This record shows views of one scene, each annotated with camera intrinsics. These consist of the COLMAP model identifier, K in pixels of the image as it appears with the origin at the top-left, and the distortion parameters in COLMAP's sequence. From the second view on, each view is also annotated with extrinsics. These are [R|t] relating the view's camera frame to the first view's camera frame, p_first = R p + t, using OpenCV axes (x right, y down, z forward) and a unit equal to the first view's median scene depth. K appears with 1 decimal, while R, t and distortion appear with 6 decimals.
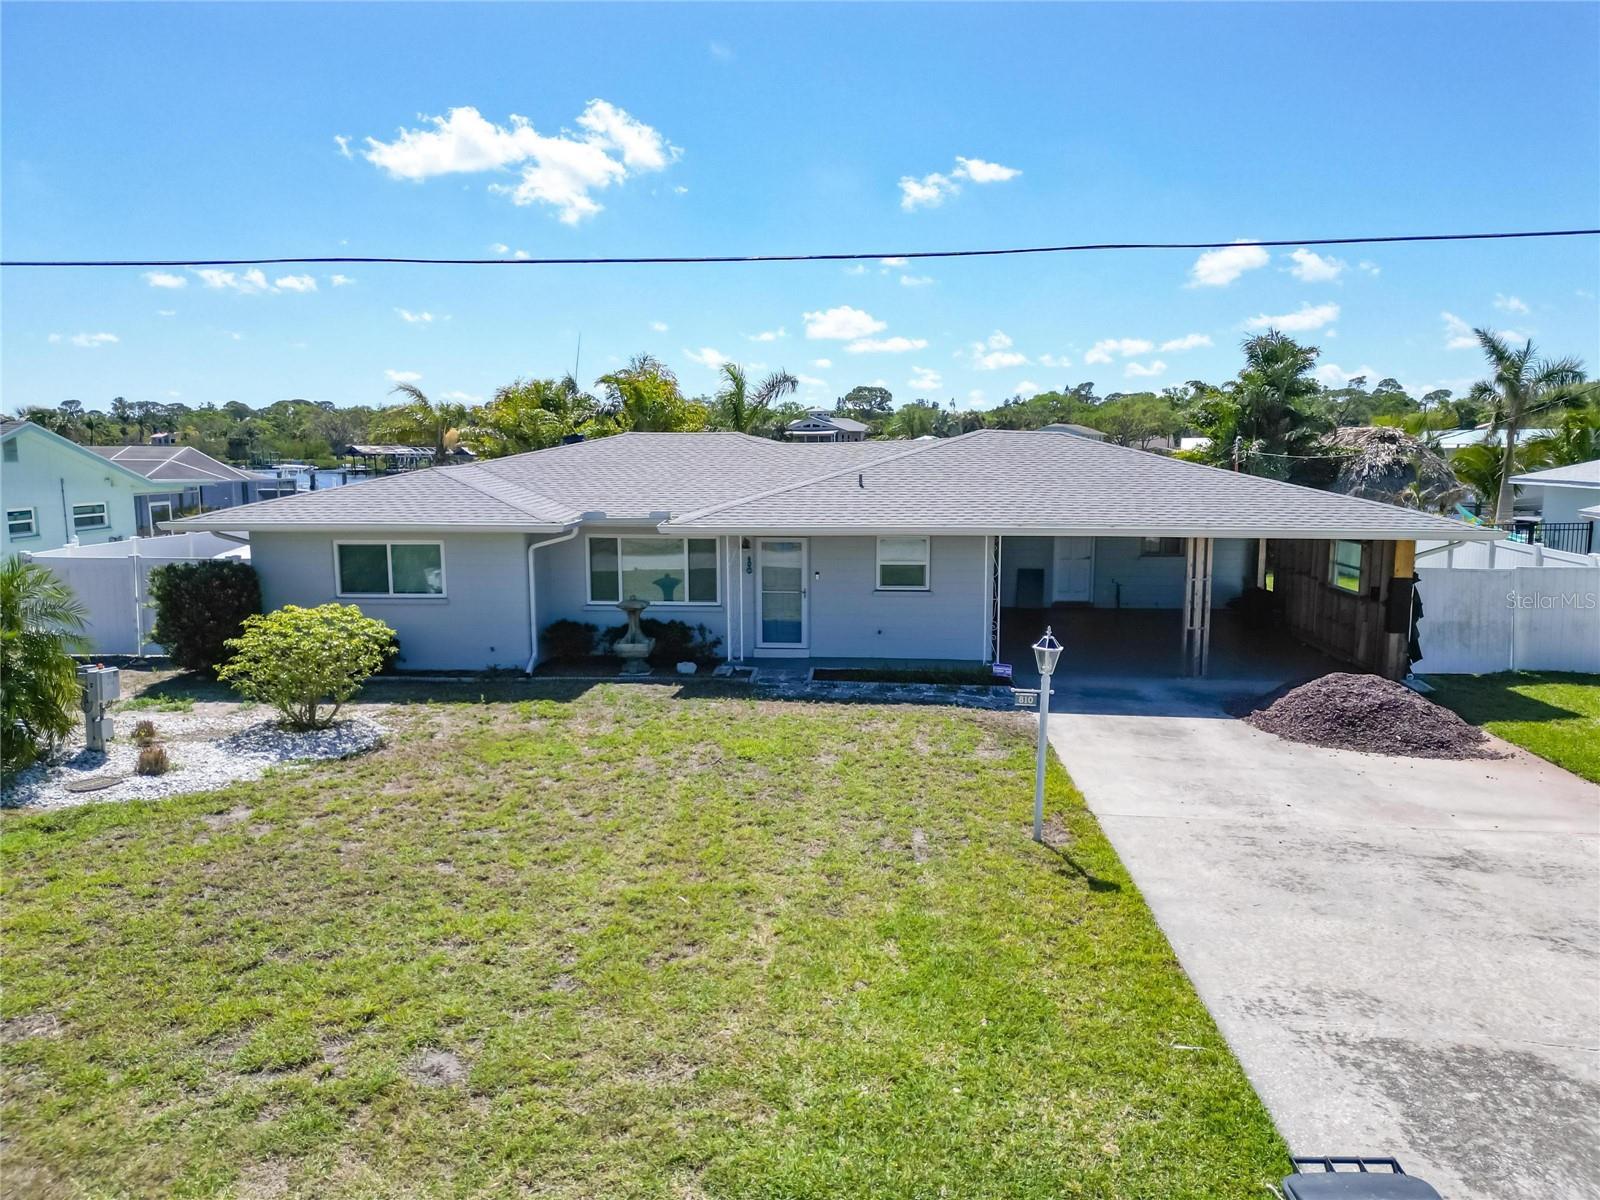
lens RADIAL K [[1117.5, 0, 802.2], [0, 1117.5, 603.0], [0, 0, 1]] dist [0.069406, -0.061906]
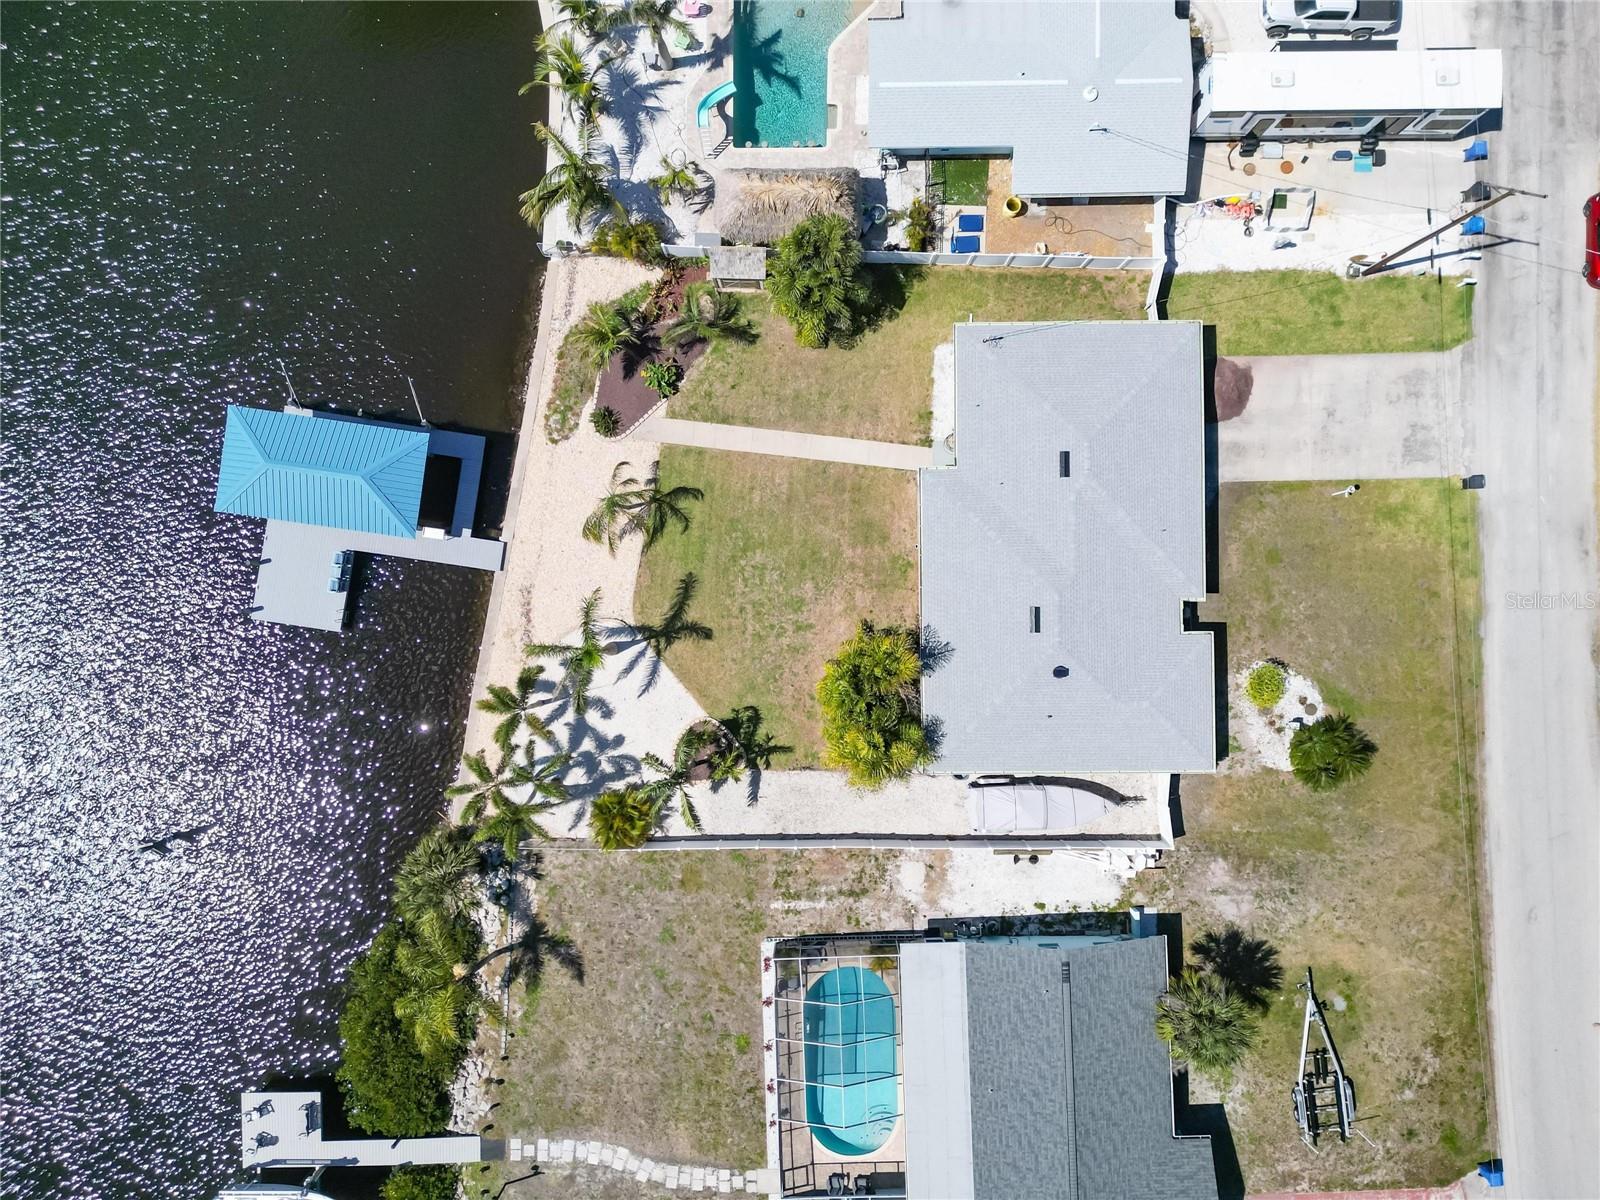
lens RADIAL K [[1120.8, 0, 803.3], [0, 1120.8, 600.5], [0, 0, 1]] dist [0.073551, -0.070686]
pose [[-0.074417, -0.997197, 0.007760, -0.071833], [0.145783, -0.003180, 0.989311, -3.029823], [-0.986514, 0.074753, 0.145611, 1.557216]]
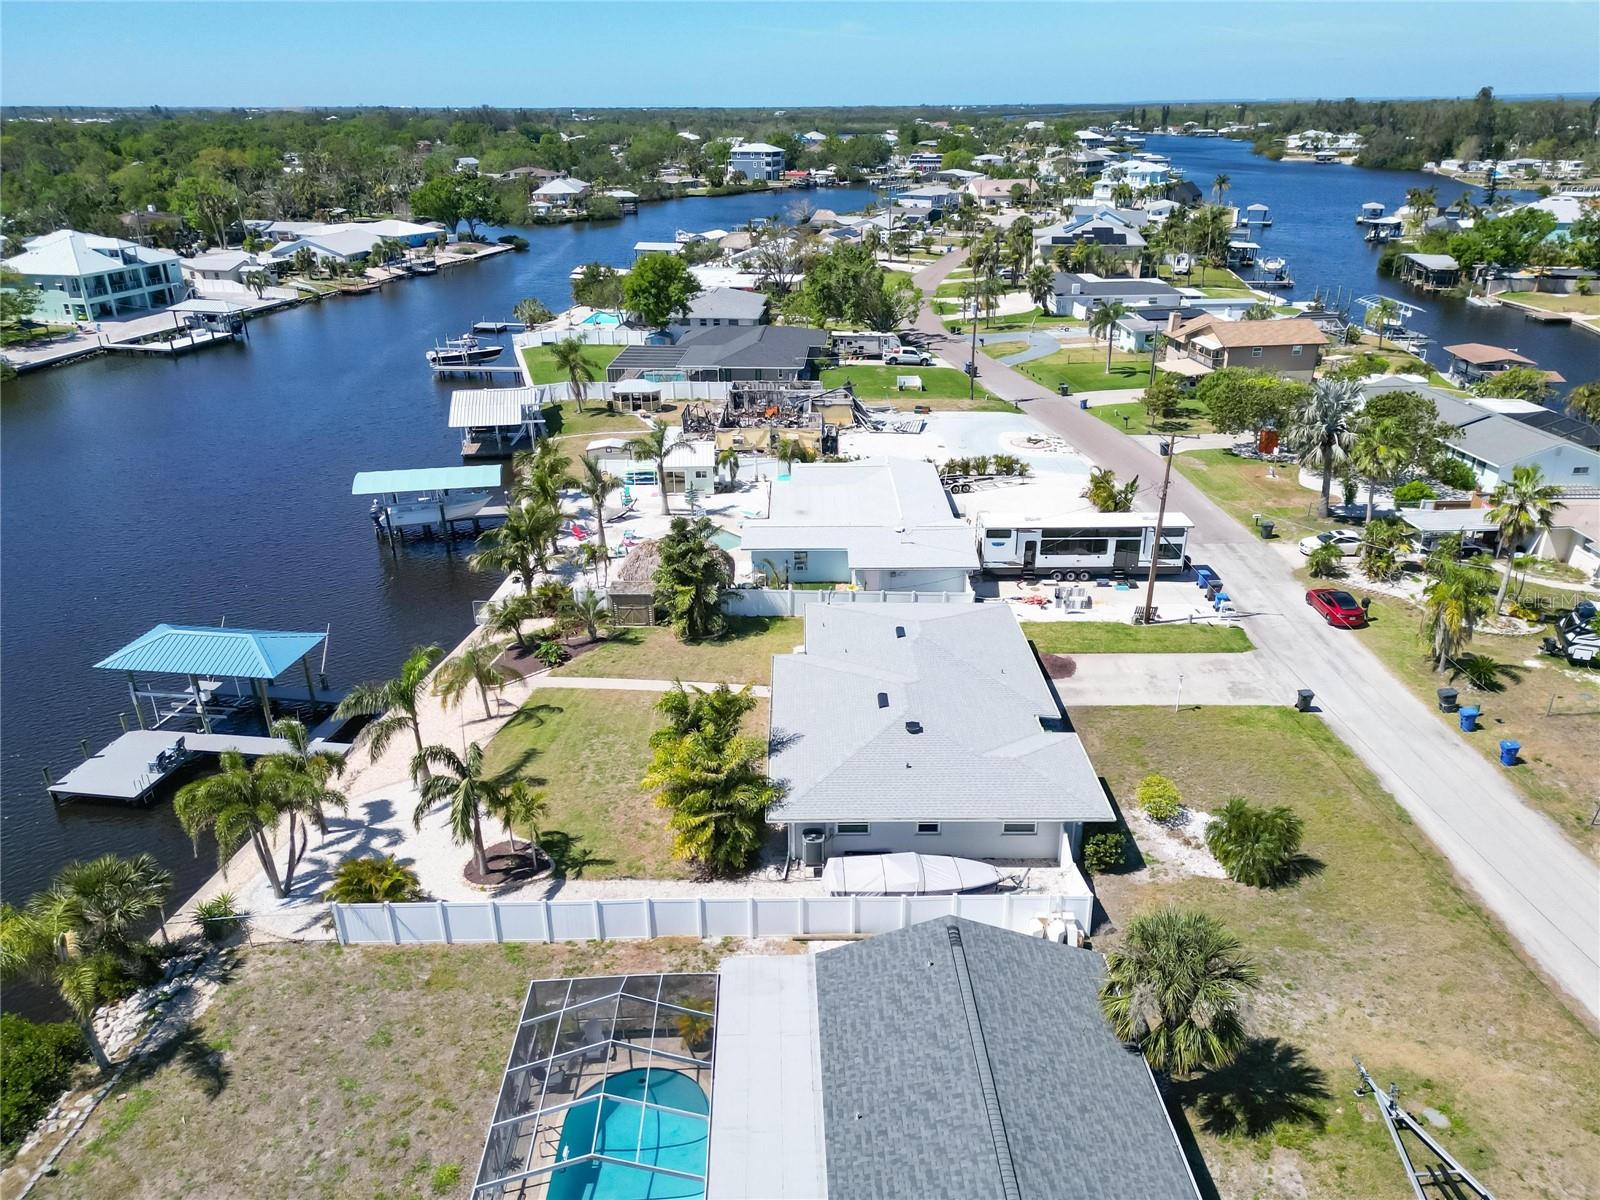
lens RADIAL K [[1120.8, 0, 803.3], [0, 1120.8, 600.5], [0, 0, 1]] dist [0.073551, -0.070686]
pose [[-0.071073, -0.394827, 0.916002, -2.484855], [0.147574, 0.904056, 0.401129, -1.520884], [-0.986494, 0.163688, -0.005988, 1.565132]]
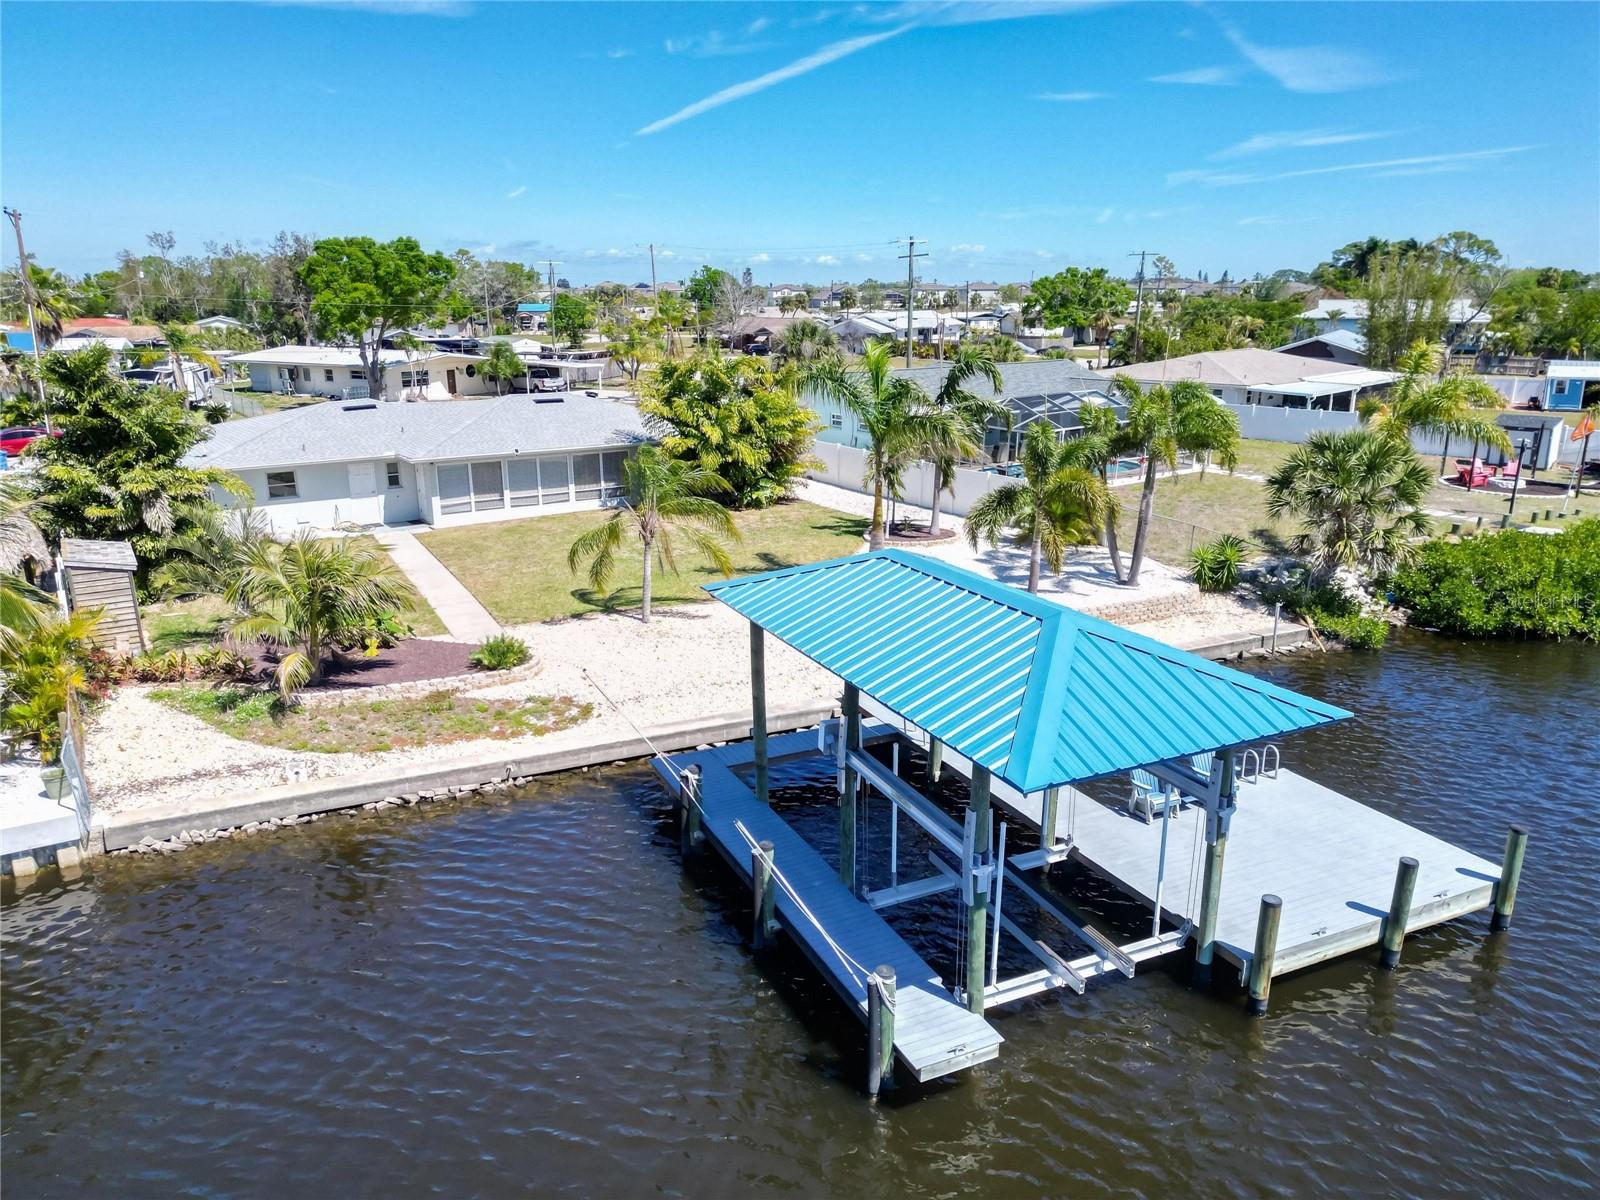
lens RADIAL K [[1114.0, 0, 801.4], [0, 1114.0, 602.1], [0, 0, 1]] dist [0.086423, -0.093670]
pose [[-0.781333, 0.173618, -0.599480, 0.997529], [-0.083580, 0.922769, 0.376181, -0.773194], [0.618493, 0.344027, -0.706478, 3.669942]]
